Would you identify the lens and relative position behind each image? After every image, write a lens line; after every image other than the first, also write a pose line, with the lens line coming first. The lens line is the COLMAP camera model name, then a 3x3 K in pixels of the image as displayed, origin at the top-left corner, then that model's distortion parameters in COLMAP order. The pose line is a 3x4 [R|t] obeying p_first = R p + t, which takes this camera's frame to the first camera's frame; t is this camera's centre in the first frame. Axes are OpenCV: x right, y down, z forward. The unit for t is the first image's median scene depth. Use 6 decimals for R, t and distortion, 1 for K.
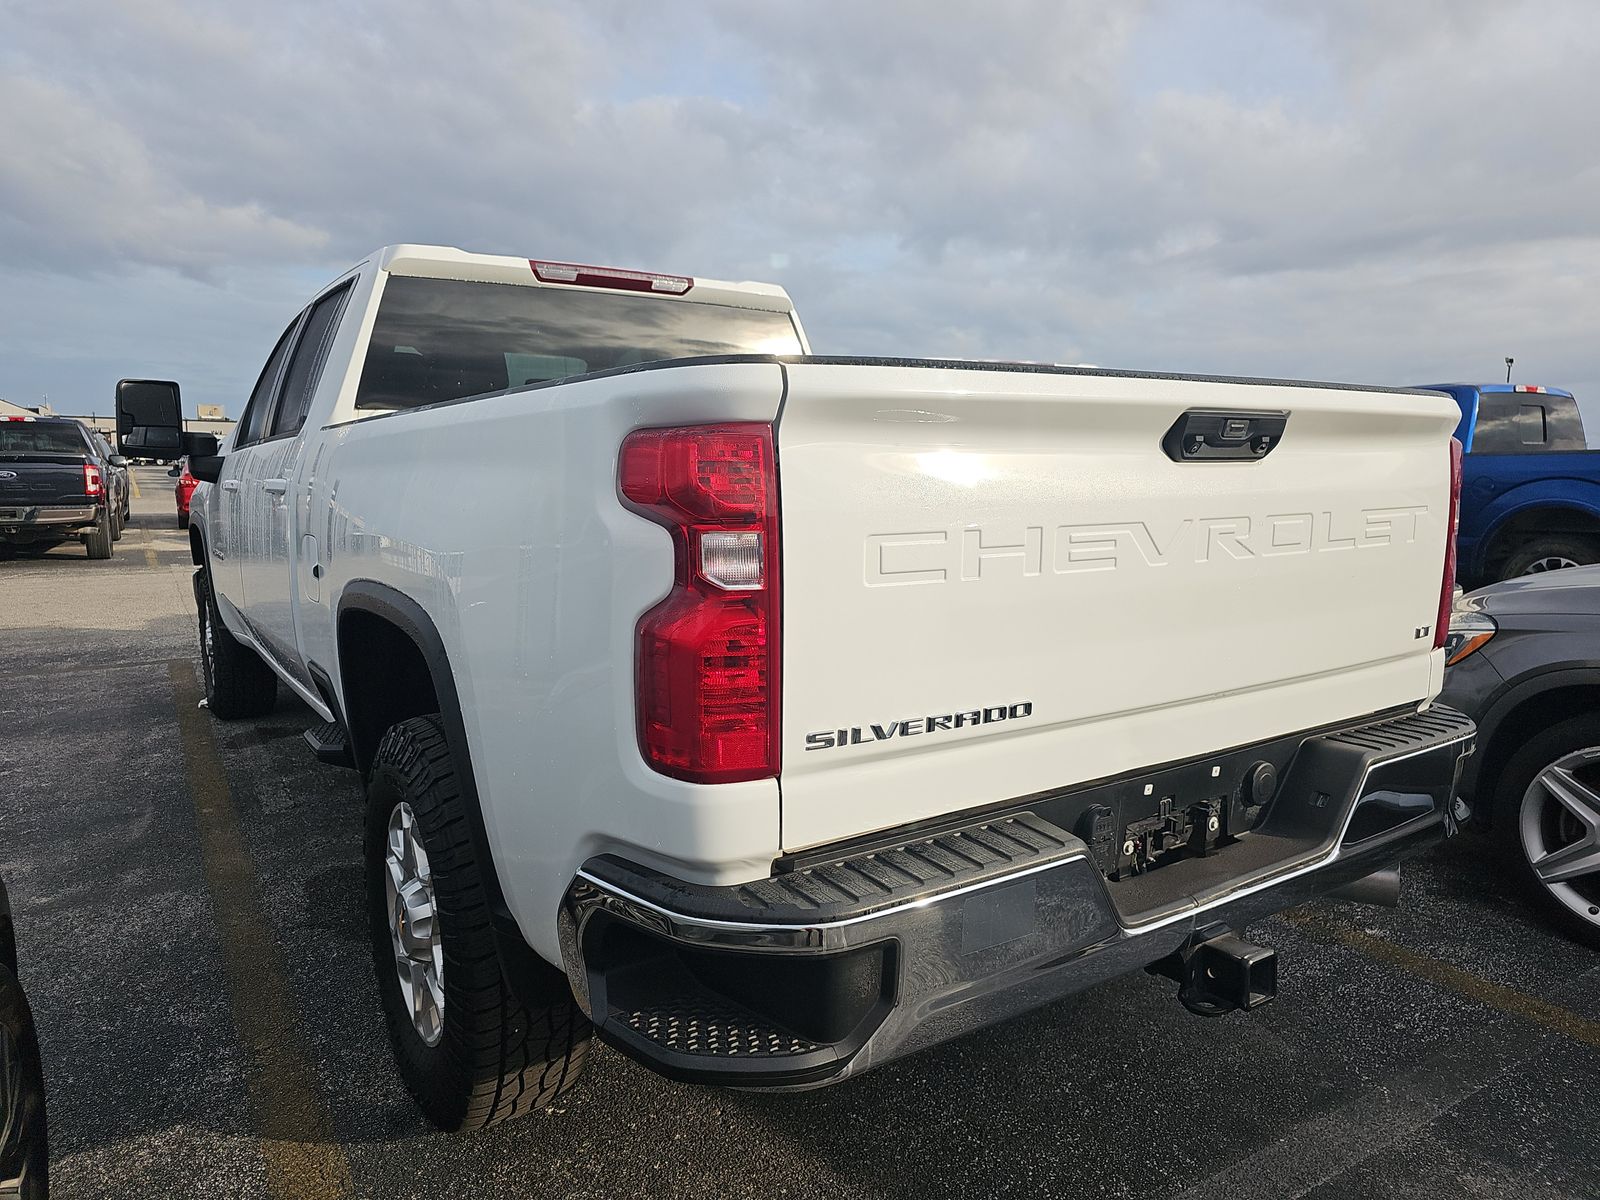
lens RADIAL K [[1075.7, 0, 797.7], [0, 1075.7, 594.1], [0, 0, 1]] dist [0.050725, -0.041267]
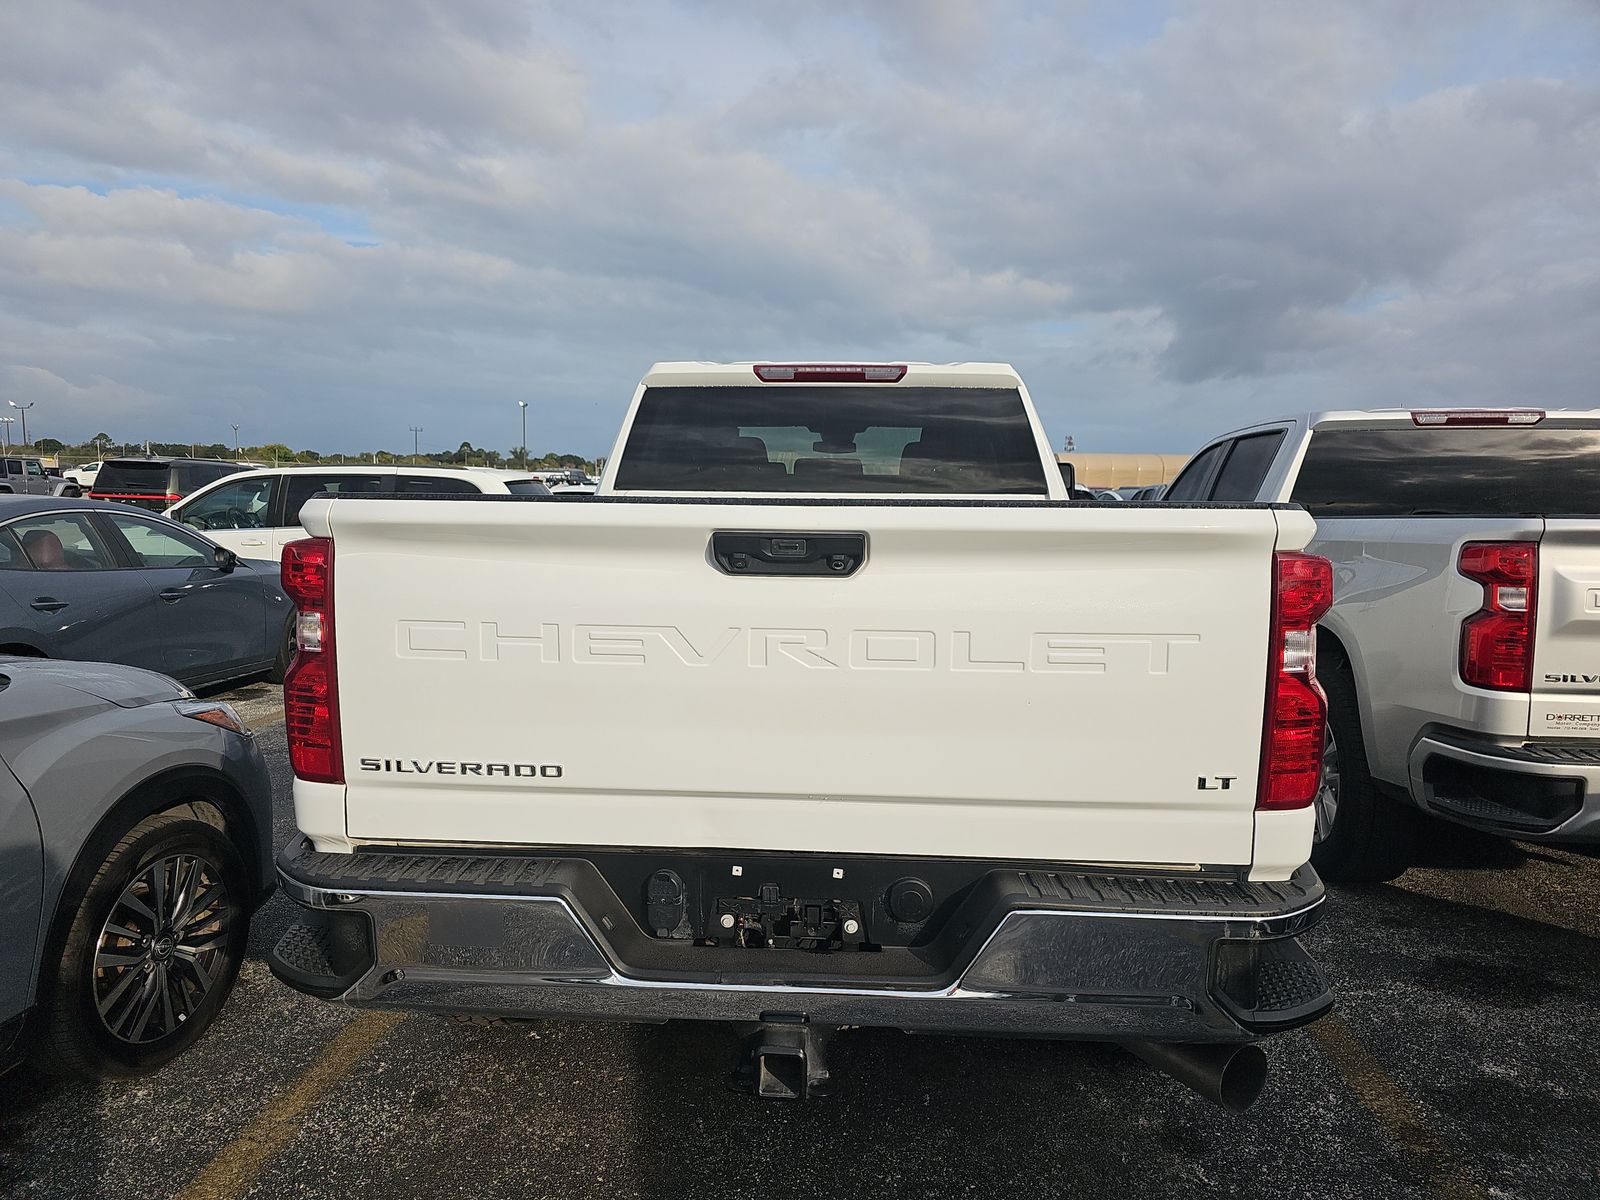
lens RADIAL K [[1075.7, 0, 790.0], [0, 1075.7, 600.2], [0, 0, 1]] dist [0.050725, -0.041267]
pose [[0.795202, 0.069507, -0.602348, 0.557839], [-0.087532, 0.996162, -0.000608, -0.053132], [0.599994, 0.053208, 0.798233, 0.083884]]
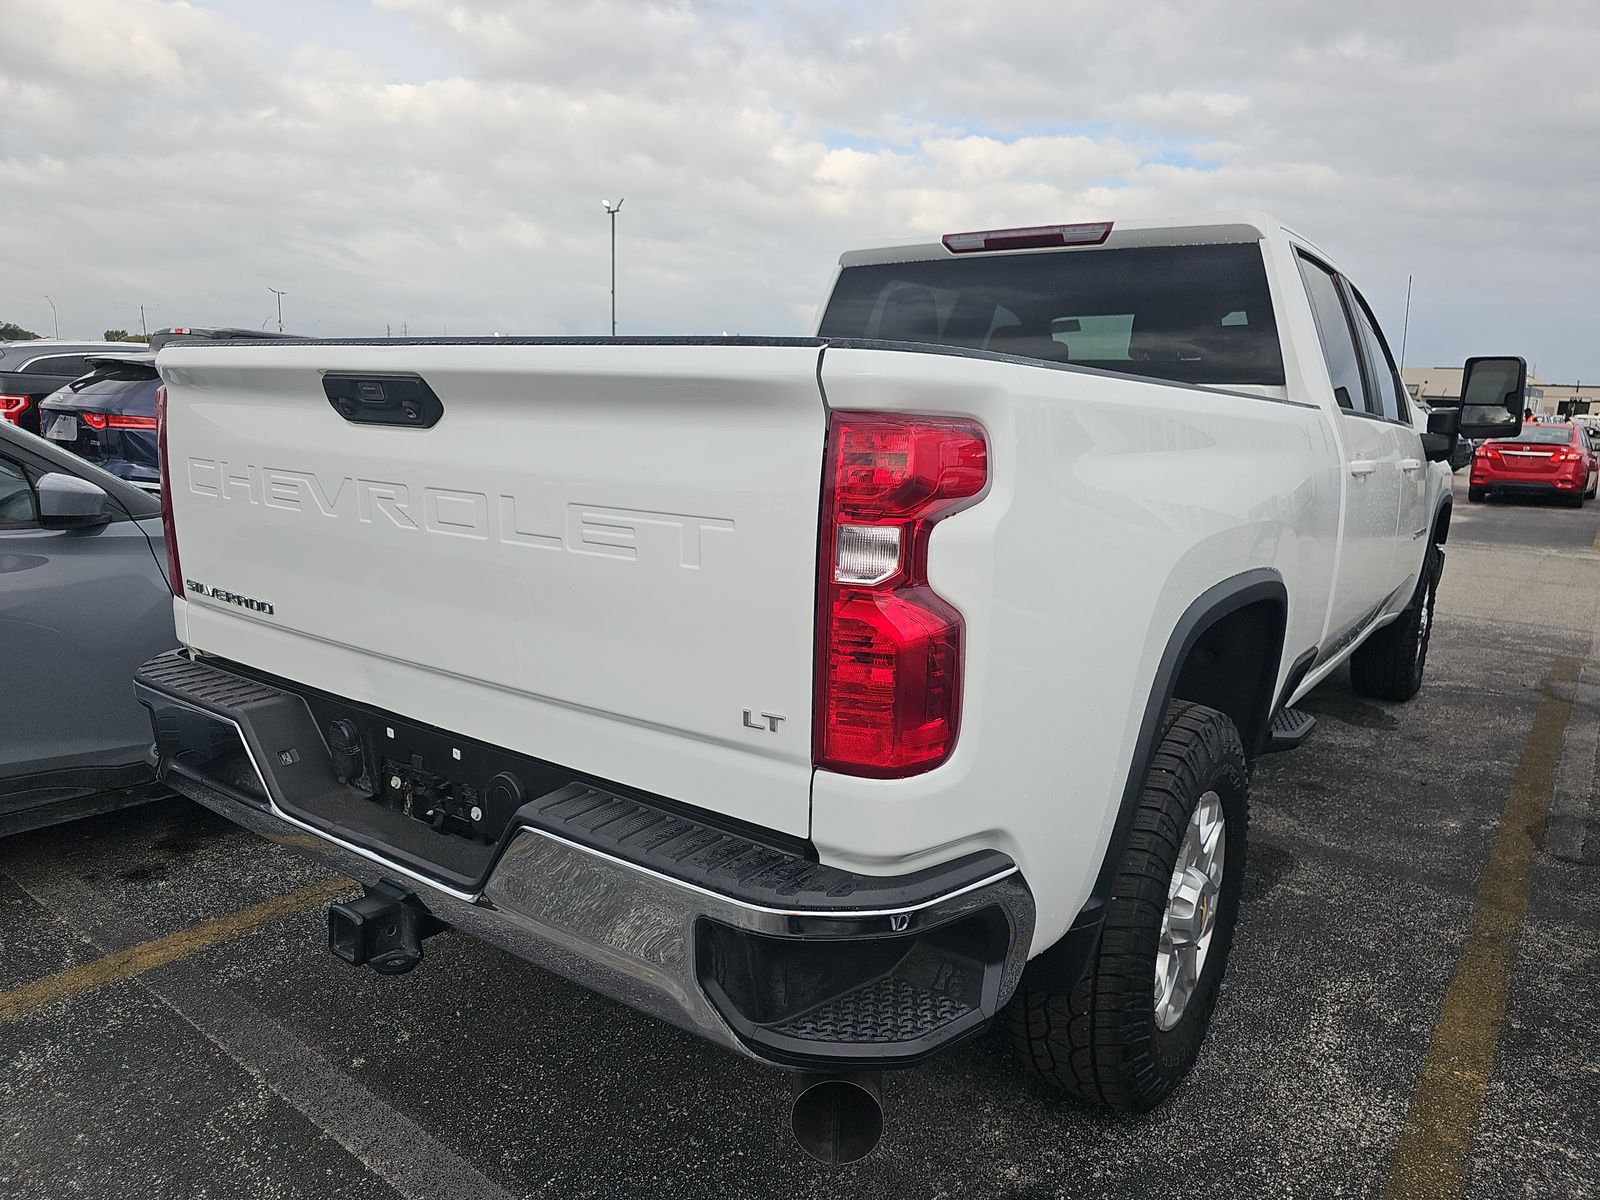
lens RADIAL K [[1075.7, 0, 797.0], [0, 1075.7, 605.3], [0, 0, 1]] dist [0.050725, -0.041267]
pose [[0.344982, 0.184103, -0.920377, 0.790557], [-0.148324, 0.978947, 0.140223, -0.084265], [0.926816, 0.088139, 0.365026, 0.541015]]
